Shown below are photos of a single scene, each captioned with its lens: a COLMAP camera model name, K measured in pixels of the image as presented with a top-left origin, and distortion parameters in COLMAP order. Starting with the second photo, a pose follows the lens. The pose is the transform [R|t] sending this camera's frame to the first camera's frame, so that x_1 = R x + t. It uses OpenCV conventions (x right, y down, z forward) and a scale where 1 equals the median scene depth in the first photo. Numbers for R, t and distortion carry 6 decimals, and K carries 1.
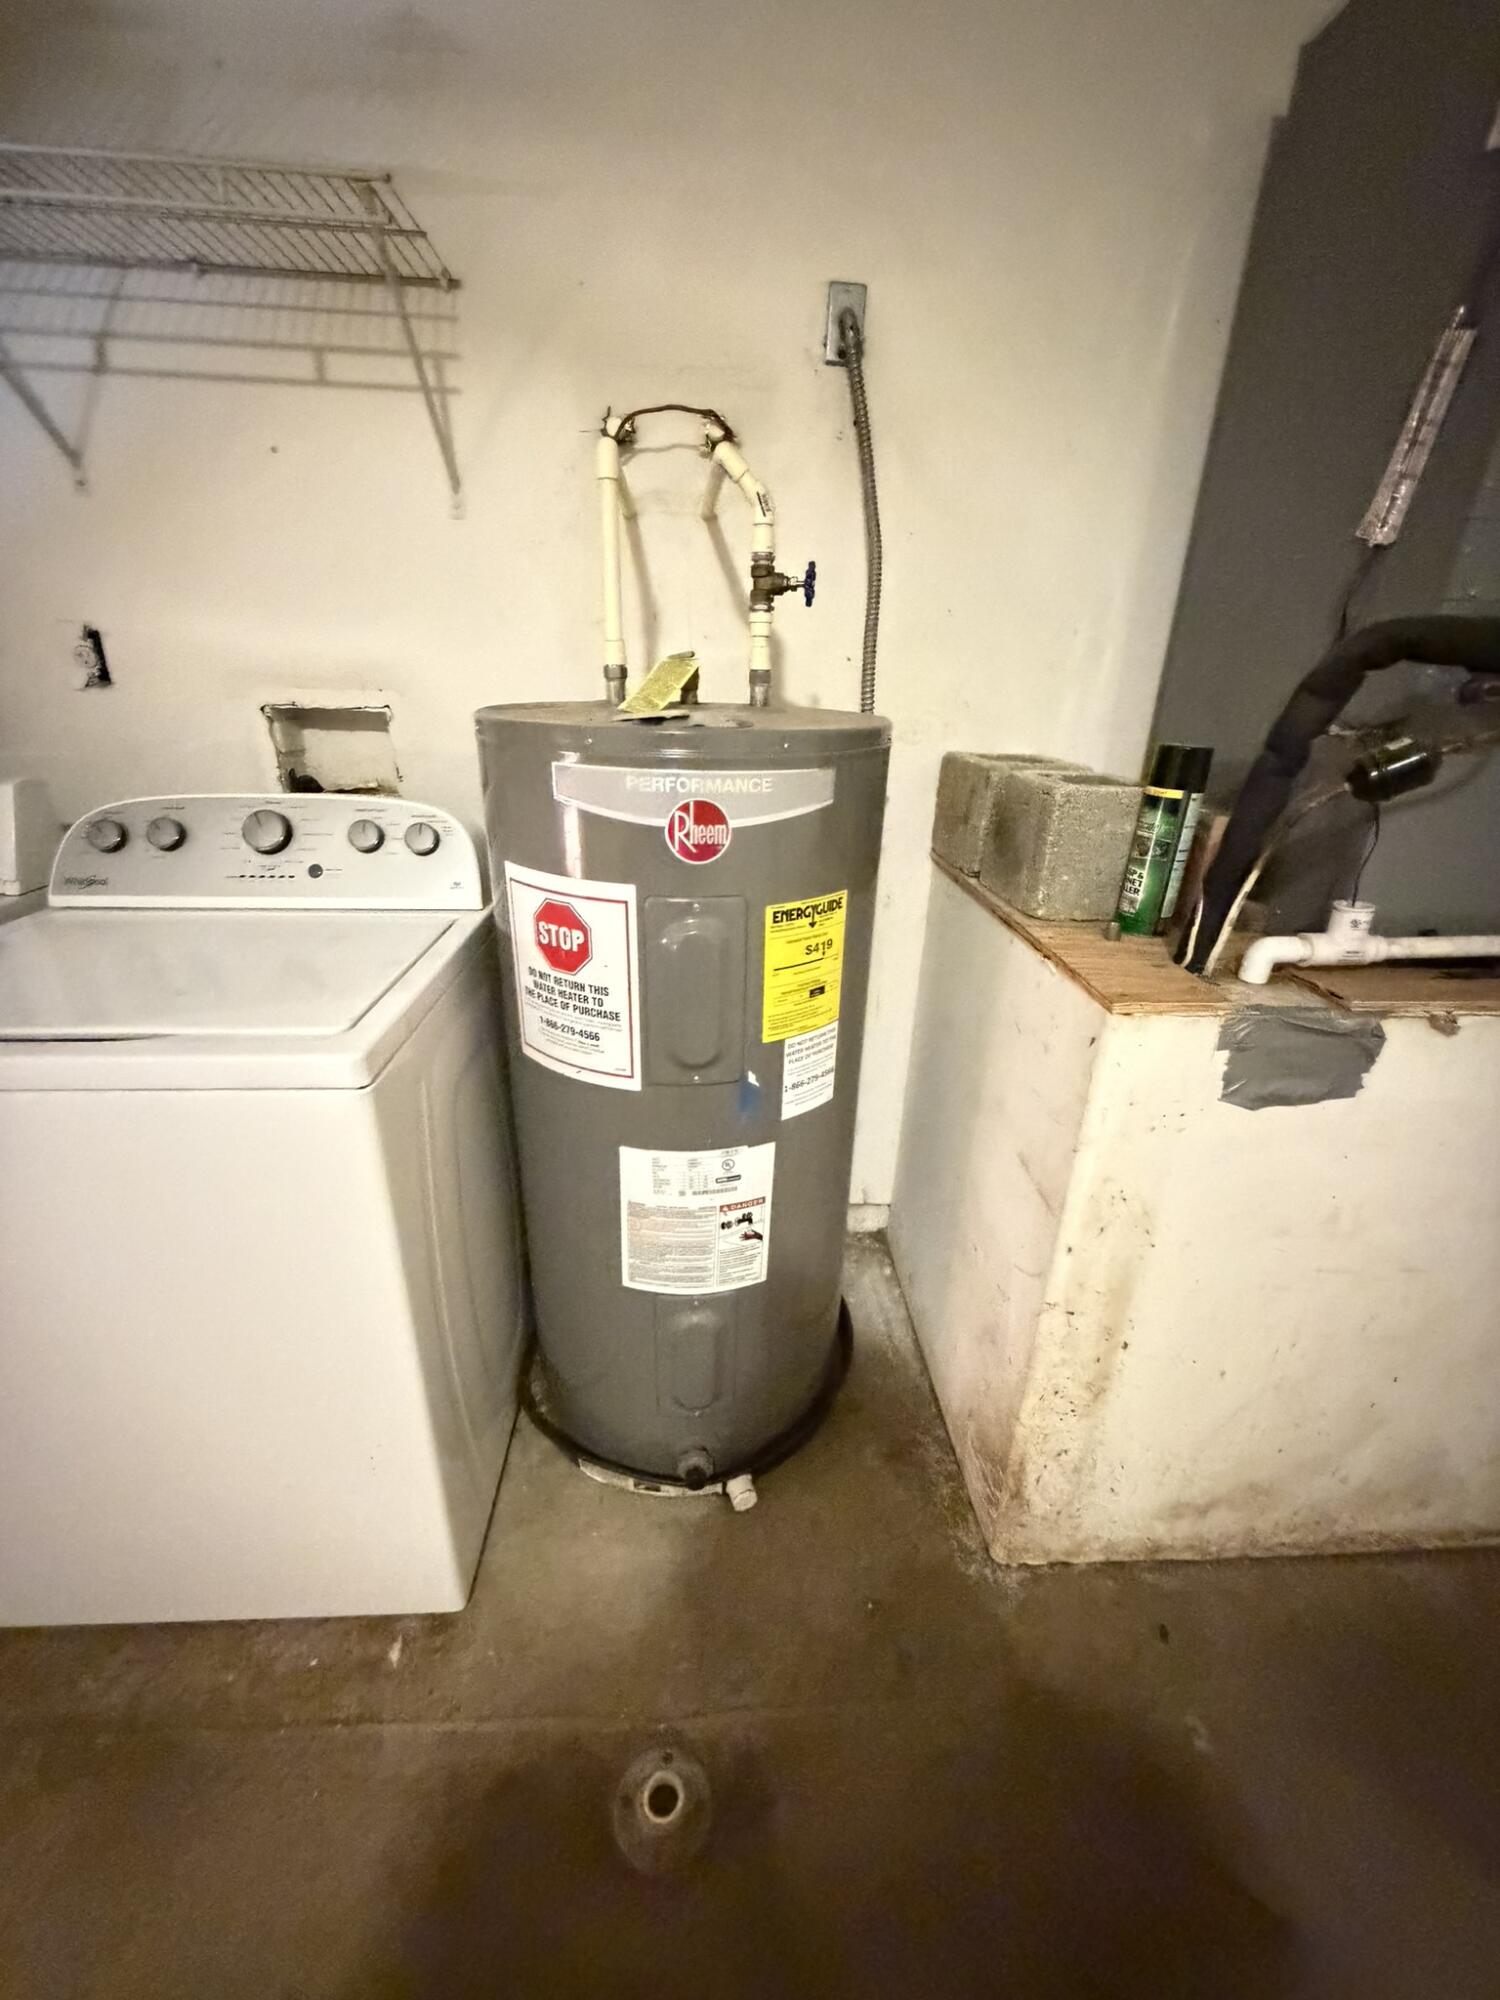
lens RADIAL K [[802.7, 0, 742.6], [0, 802.7, 998.2], [0, 0, 1]] dist [-0.000948, 0.000339]
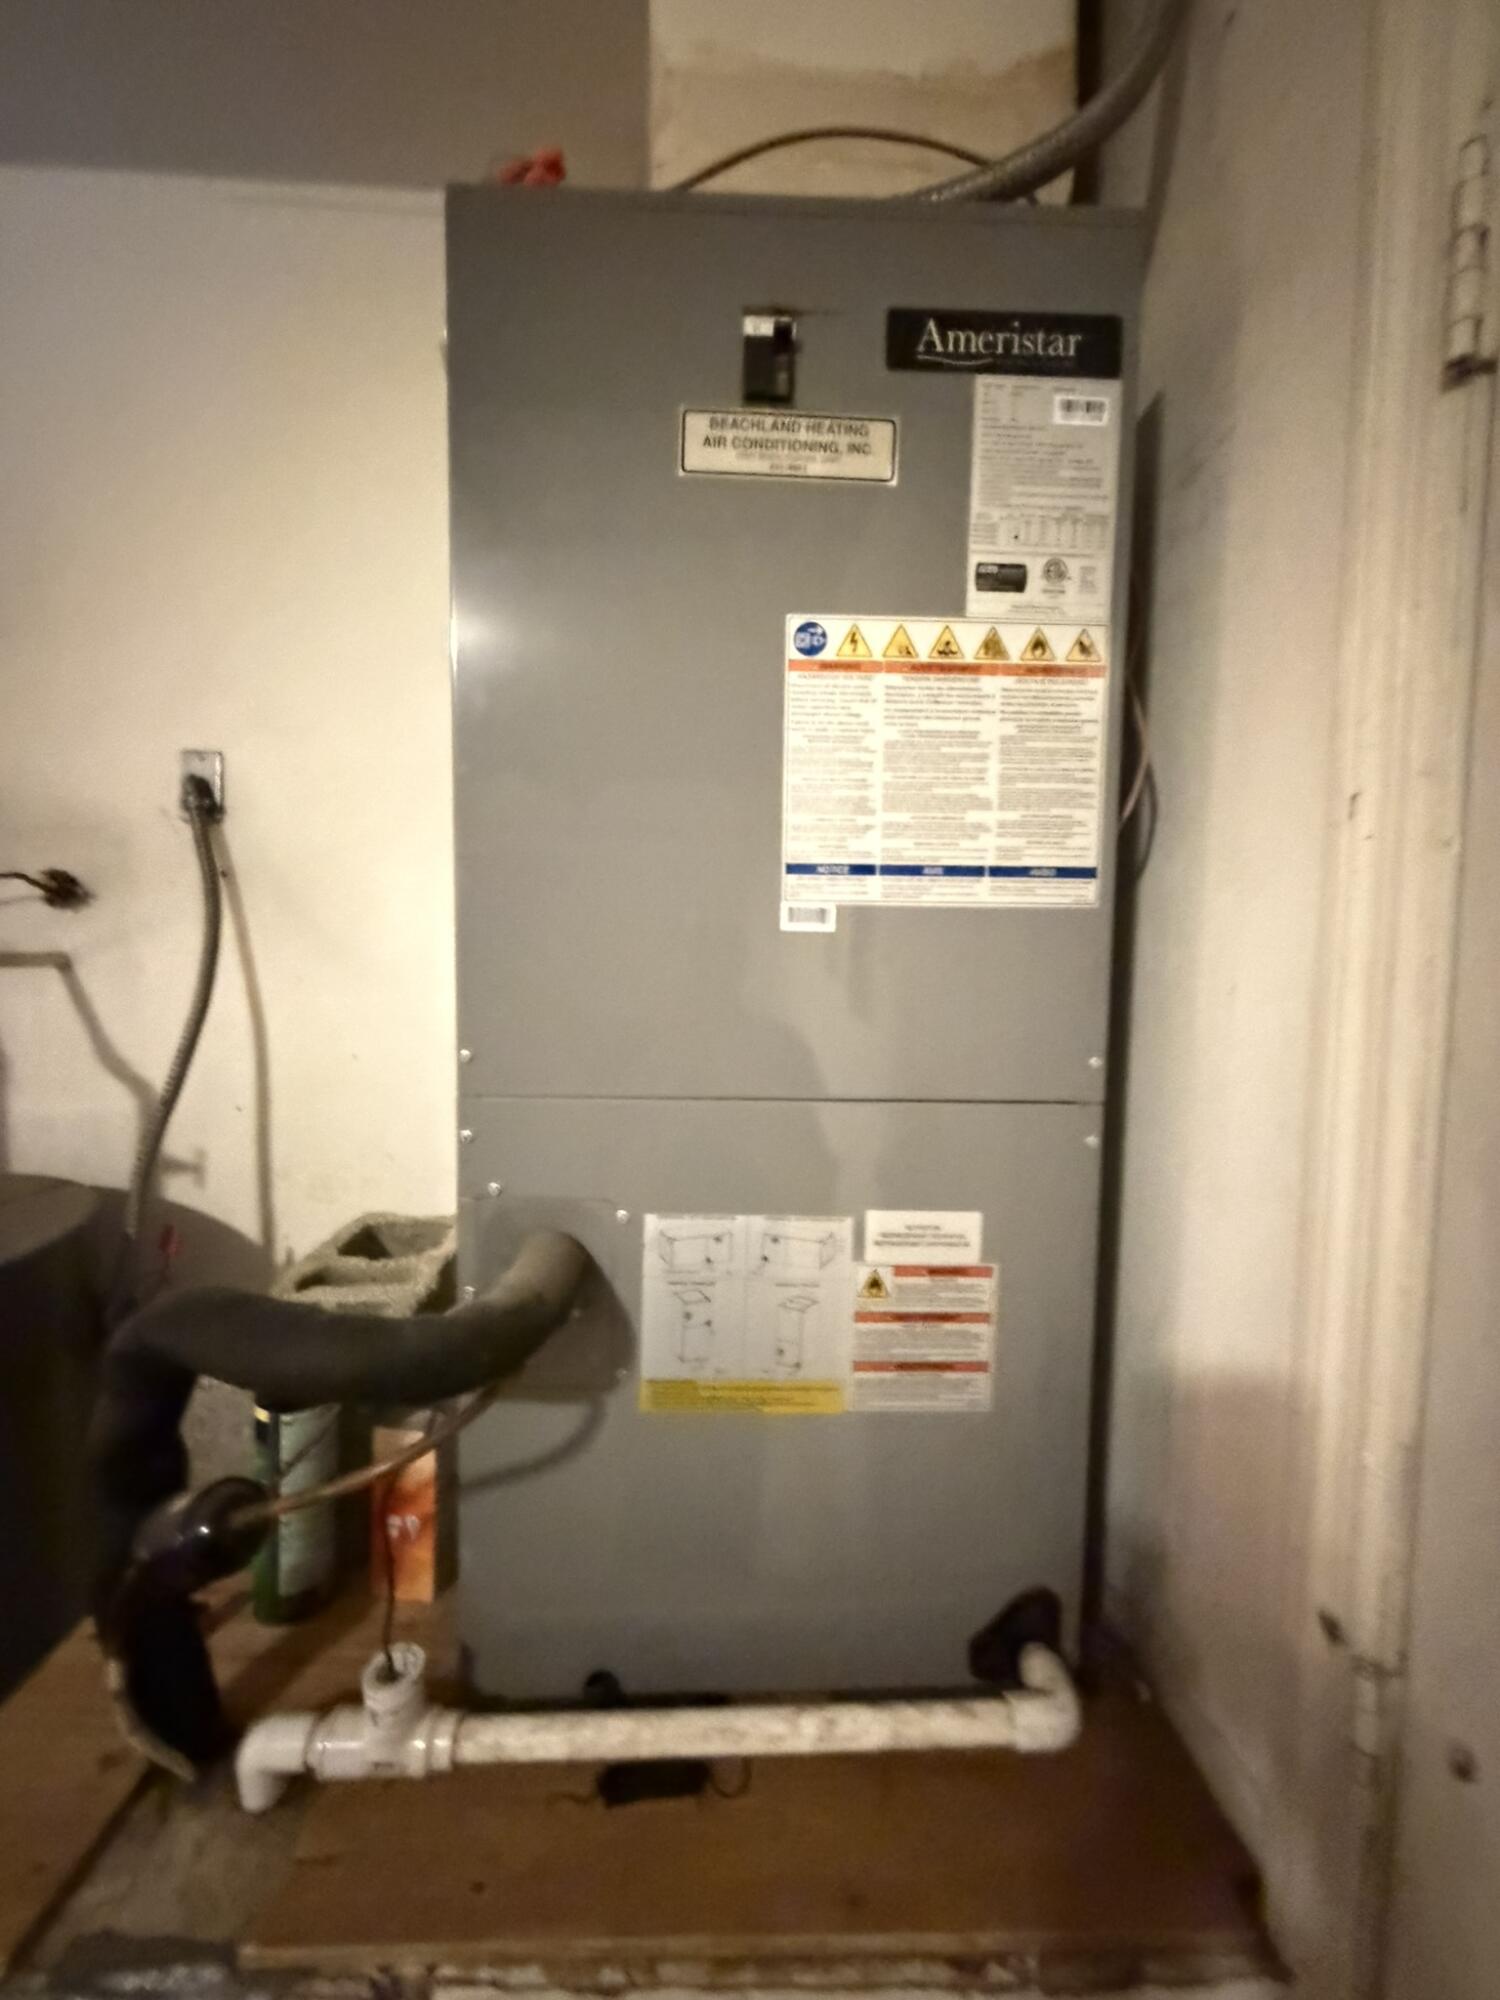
lens RADIAL K [[802.7, 0, 747.4], [0, 802.7, 999.6], [0, 0, 1]] dist [-0.000948, 0.000339]
pose [[0.999936, -0.009566, -0.006114, 1.017029], [0.007042, 0.945011, -0.326963, -0.383386], [0.008906, 0.326899, 0.945017, 0.258670]]
